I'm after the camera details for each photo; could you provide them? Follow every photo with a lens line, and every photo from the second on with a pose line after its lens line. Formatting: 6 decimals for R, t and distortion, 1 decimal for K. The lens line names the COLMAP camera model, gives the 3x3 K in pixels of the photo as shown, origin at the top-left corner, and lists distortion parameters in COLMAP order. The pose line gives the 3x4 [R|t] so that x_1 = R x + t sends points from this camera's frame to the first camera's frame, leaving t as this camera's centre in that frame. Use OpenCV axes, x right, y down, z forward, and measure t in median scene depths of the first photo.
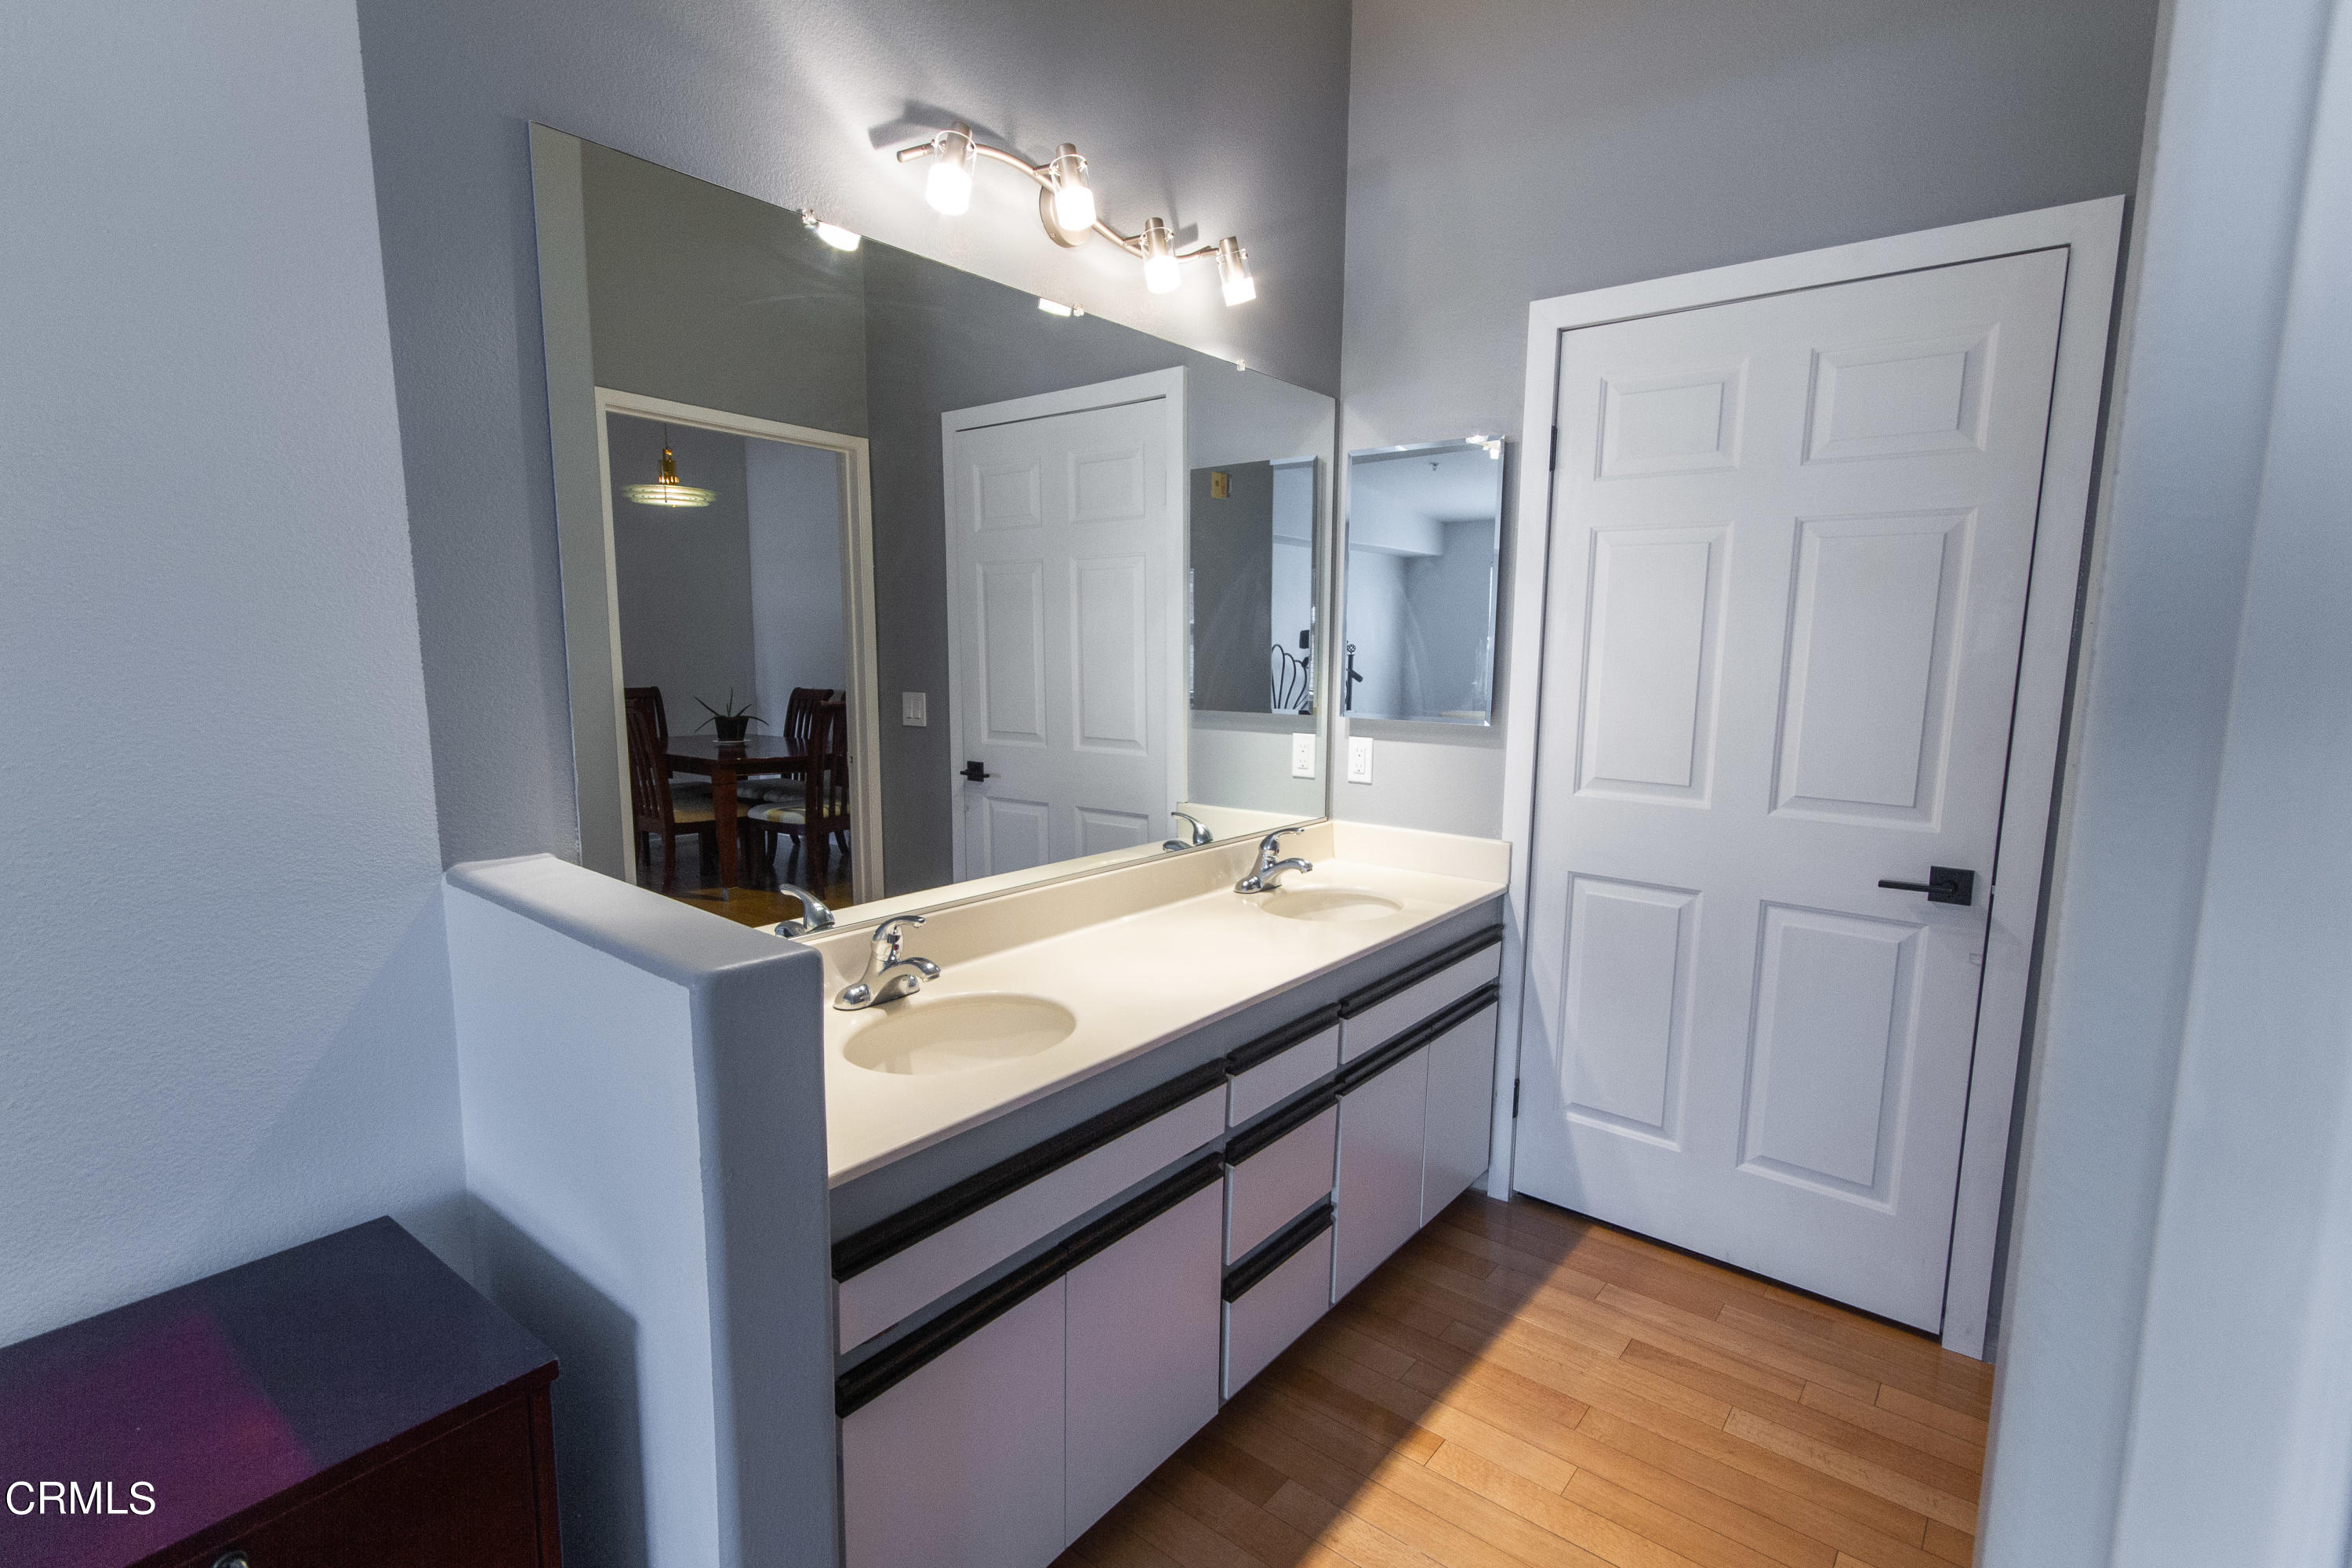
lens RADIAL K [[1080.0, 0, 1179.2], [0, 1080.0, 796.8], [0, 0, 1]] dist [-0.003406, -0.000145]
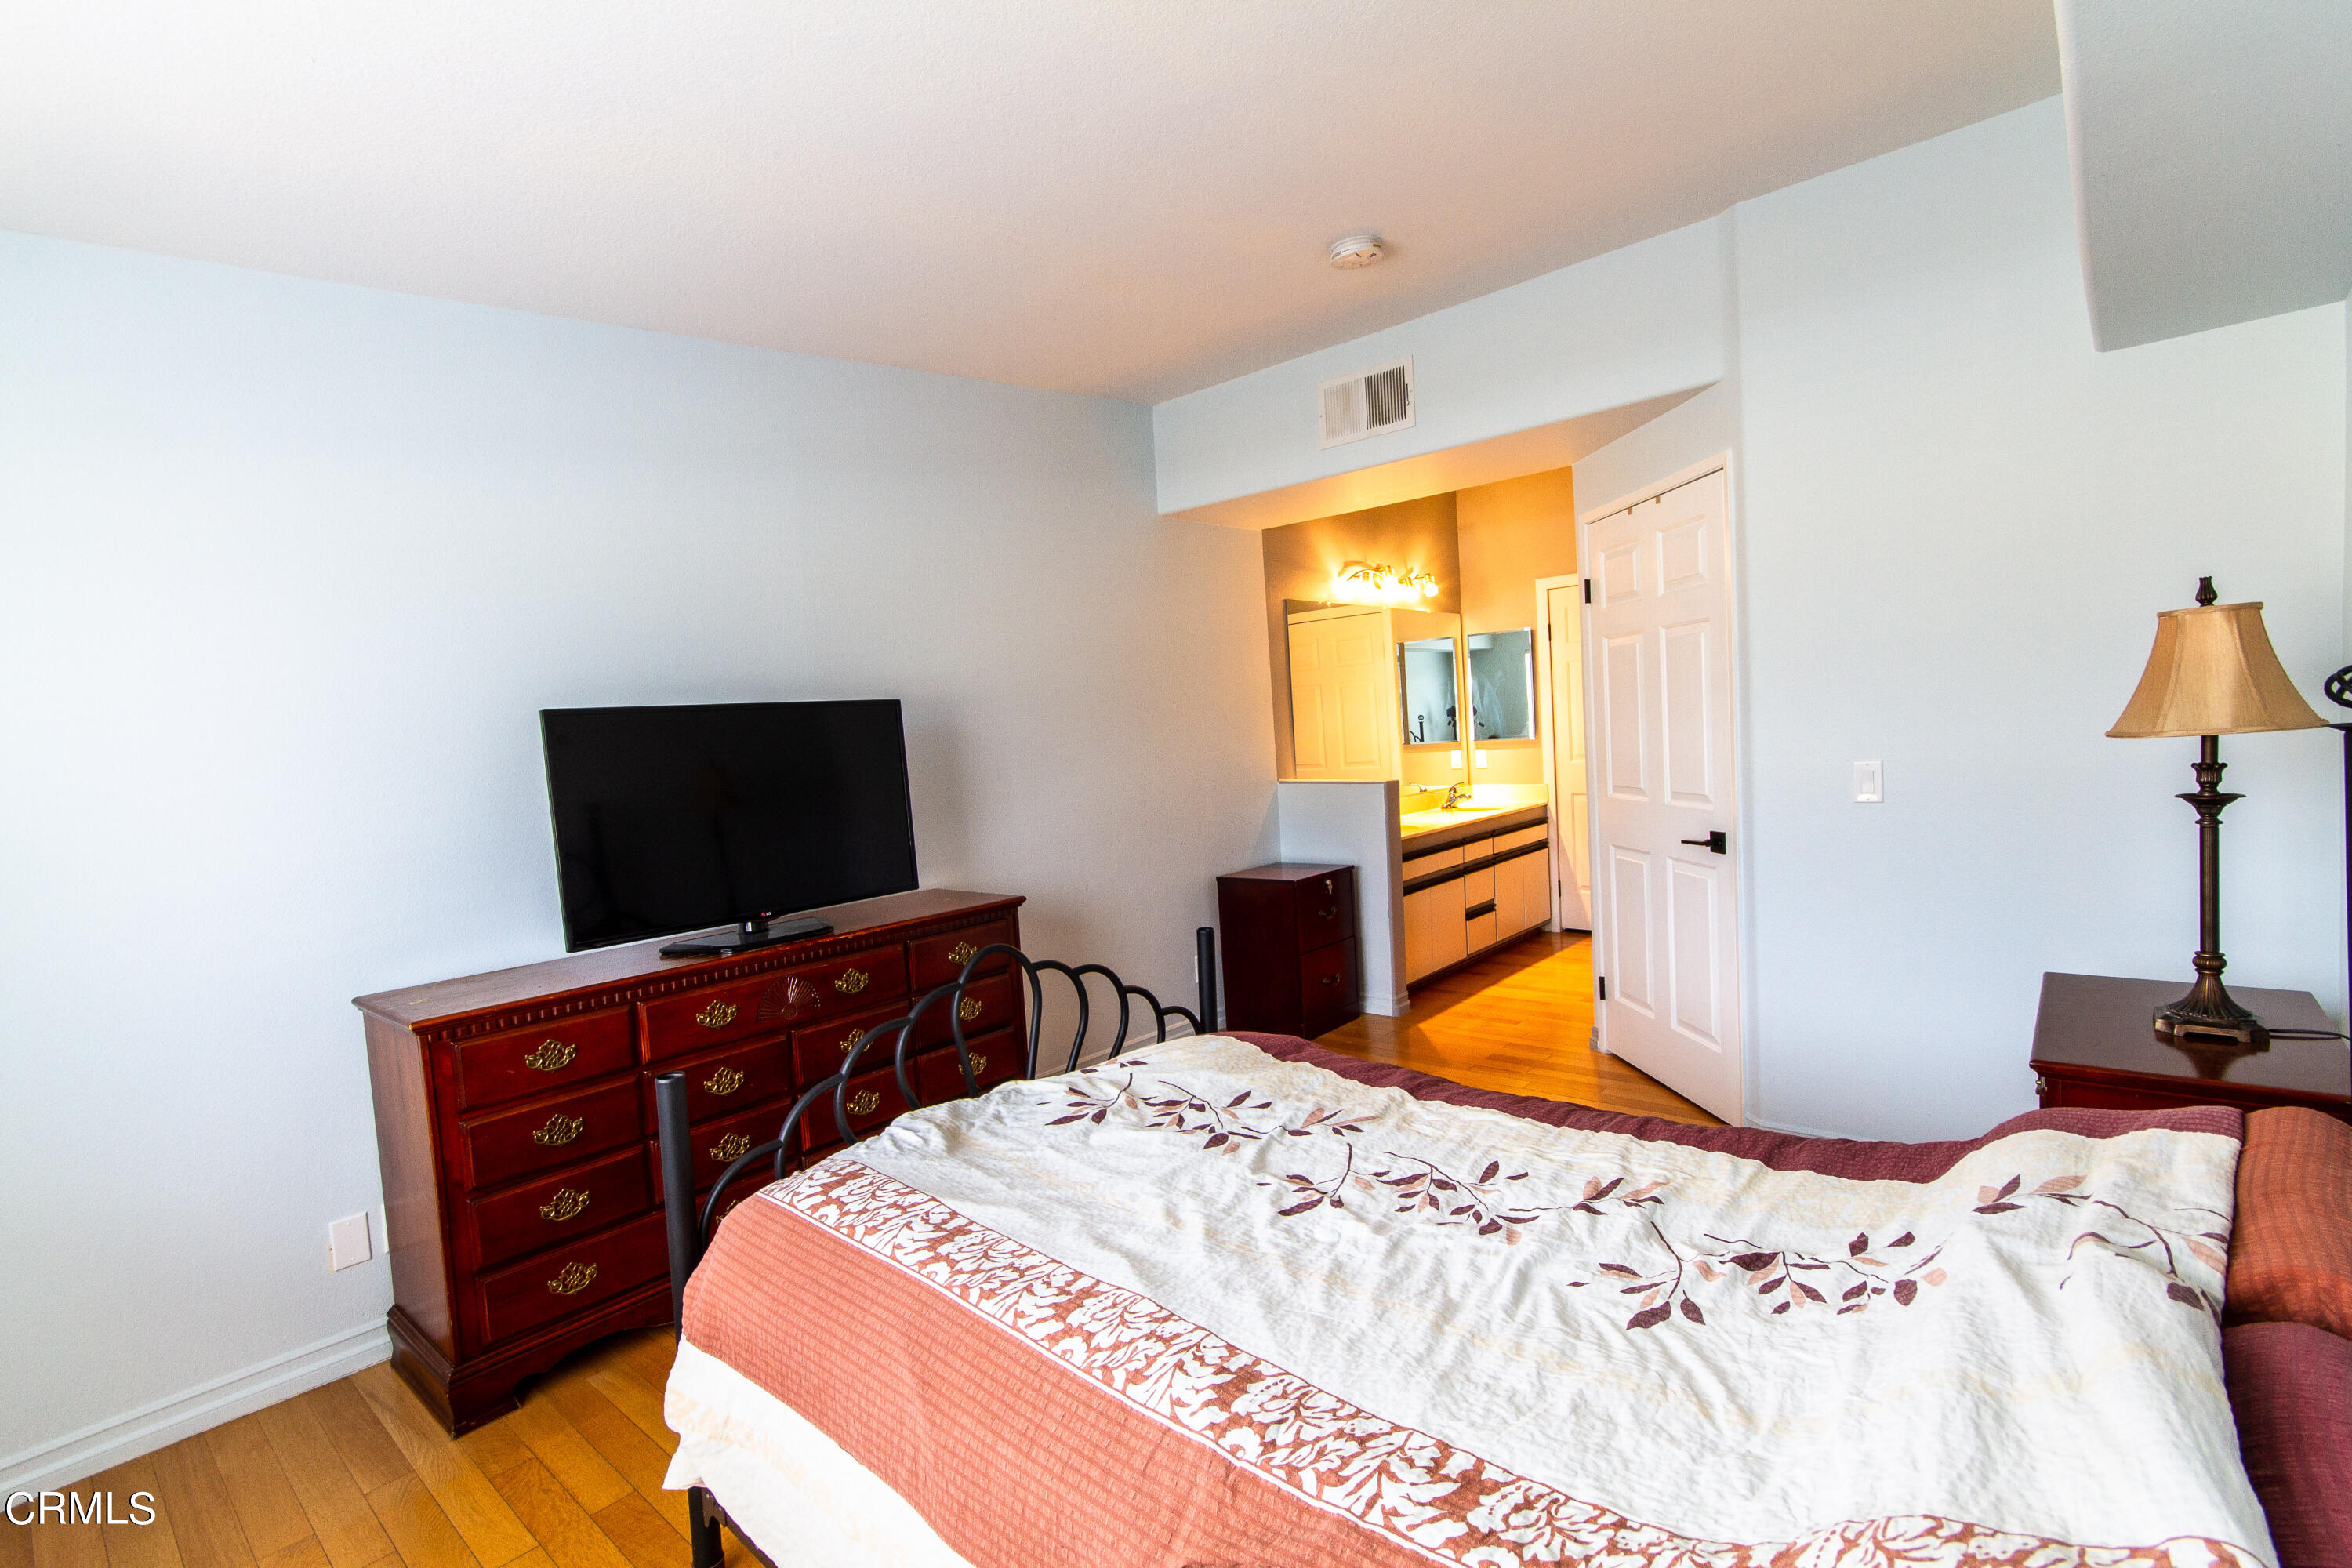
lens RADIAL K [[1080.0, 0, 1179.2], [0, 1080.0, 796.8], [0, 0, 1]] dist [-0.003406, -0.000145]
pose [[0.997070, -0.071604, -0.026908, -0.551473], [0.069514, 0.994988, -0.071876, 0.217381], [0.031920, 0.069795, 0.997051, -1.752522]]
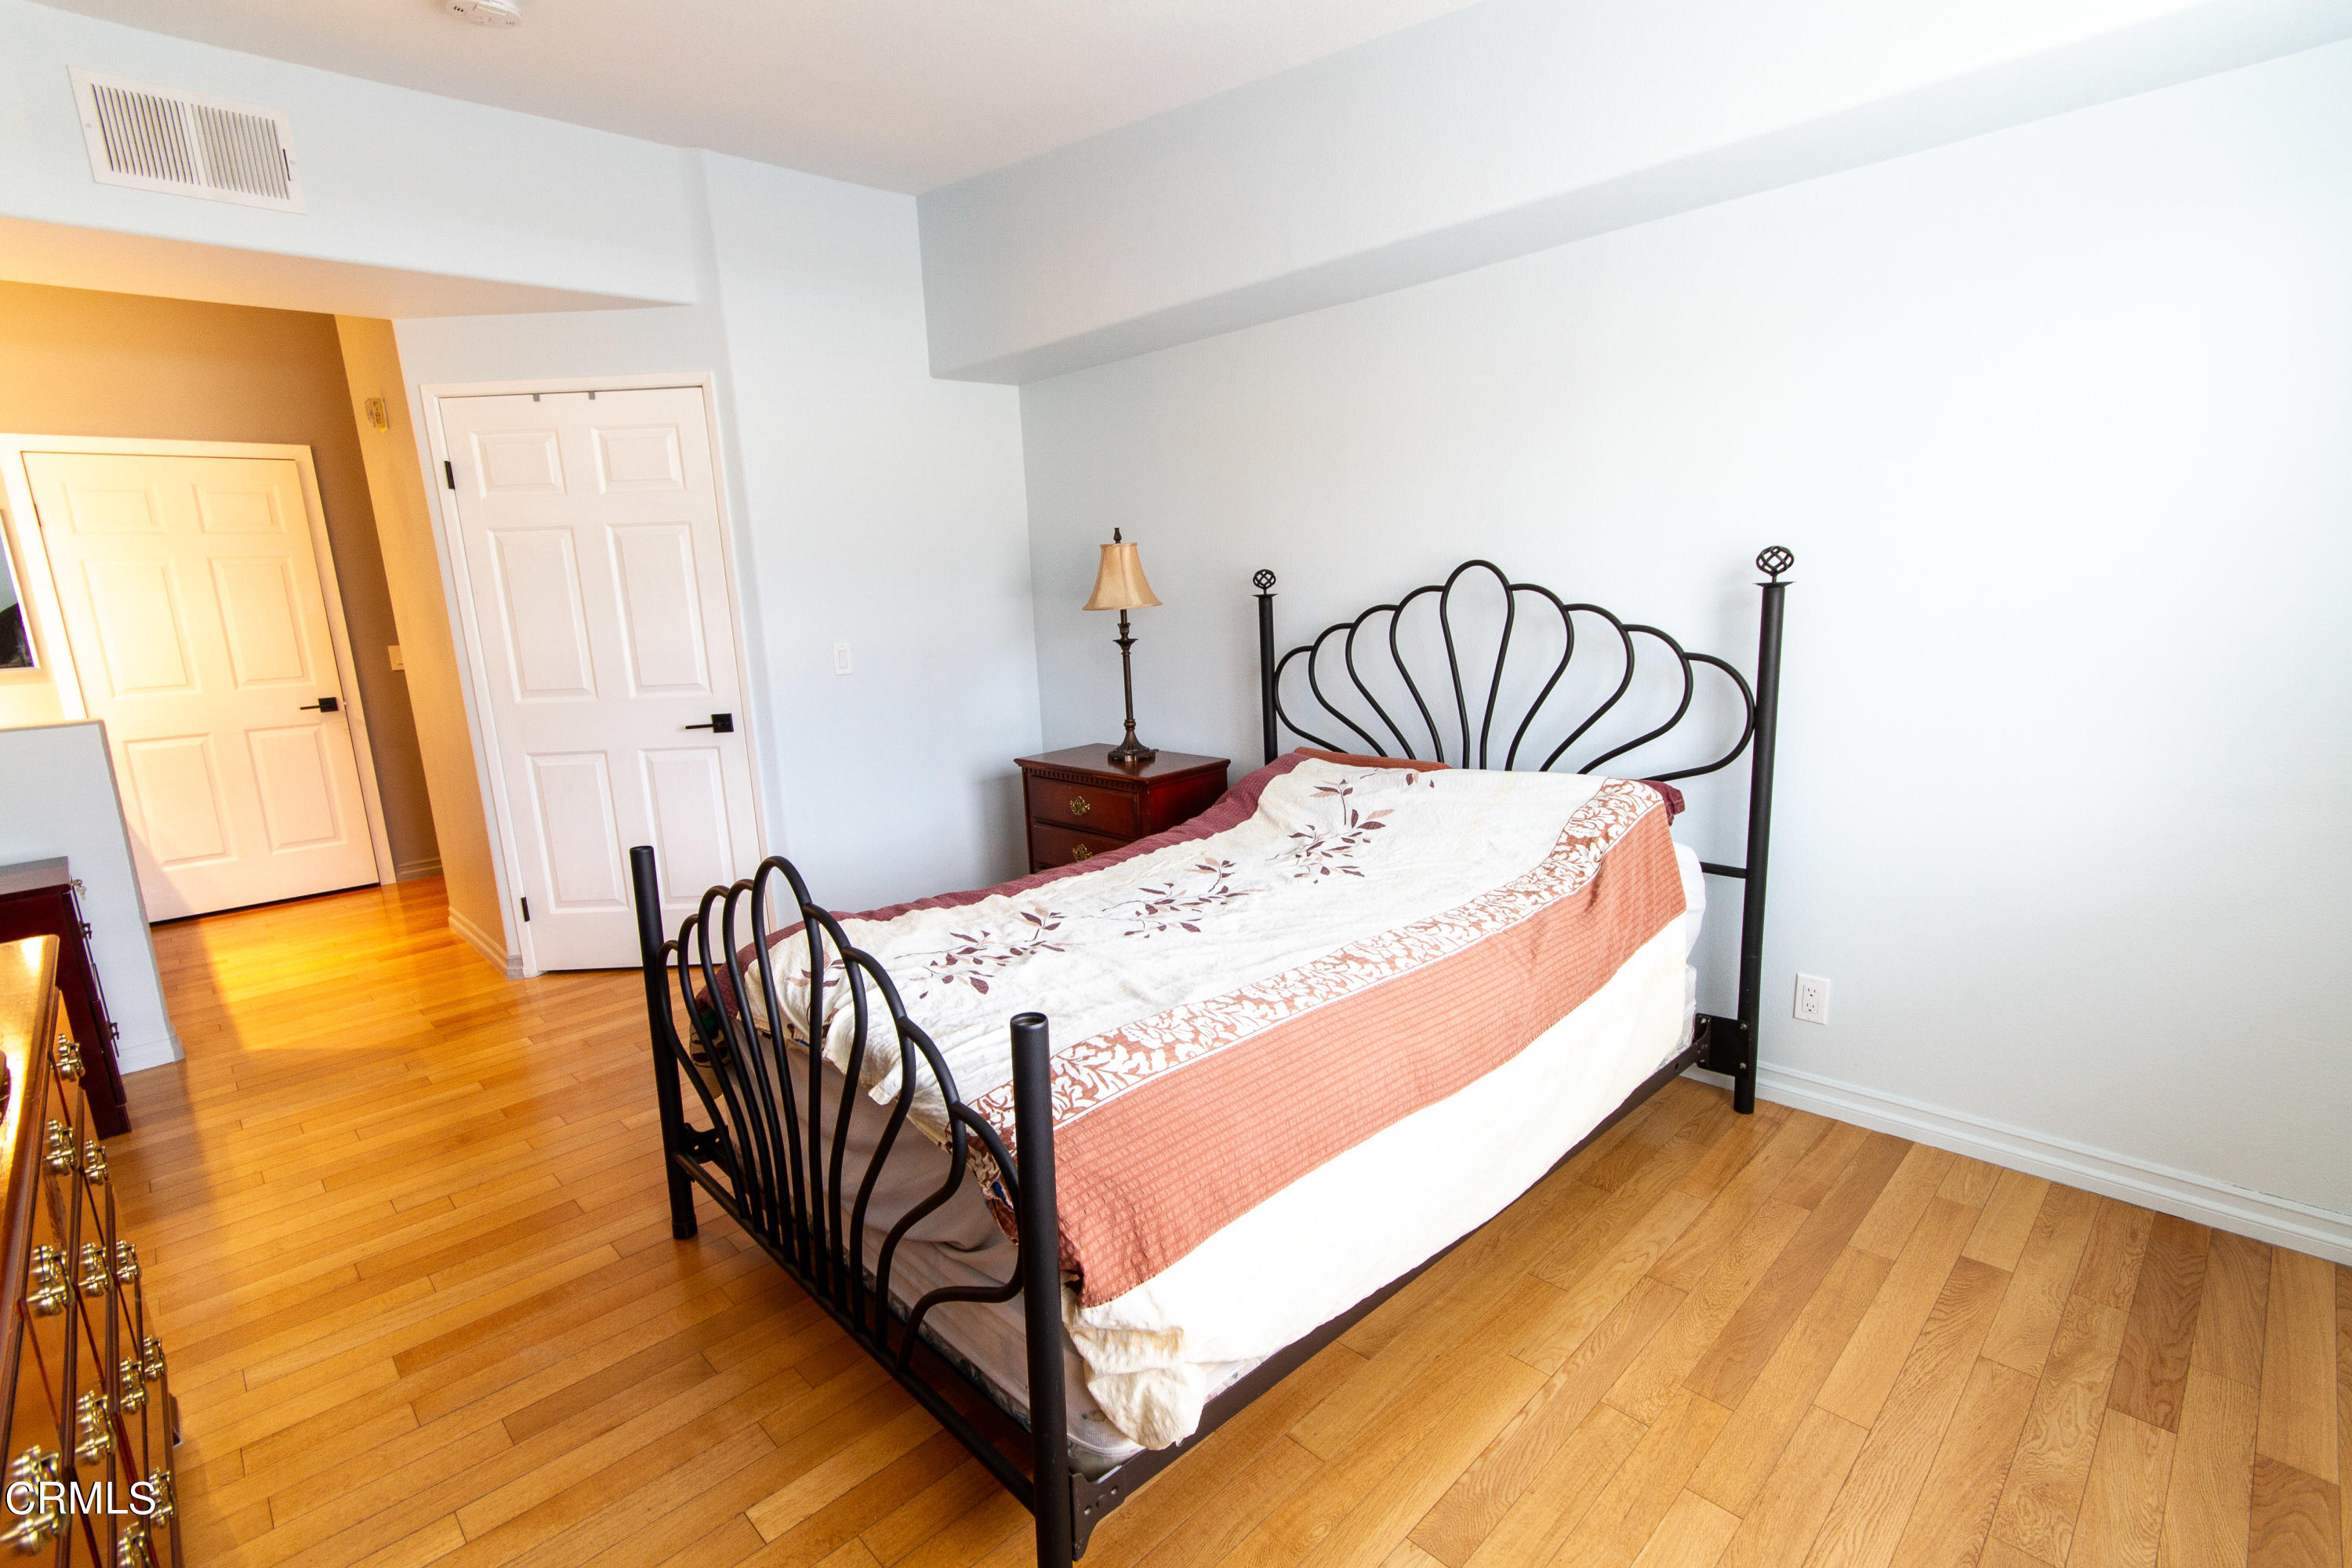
lens RADIAL K [[1076.2, 0, 1176.0], [0, 1076.2, 784.0], [0, 0, 1]] dist [0.013457, -0.000255]
pose [[0.114603, -0.212364, 0.970447, -1.429997], [0.179895, 0.965169, 0.189964, 0.124393], [-0.976987, 0.152808, 0.148814, -1.180981]]
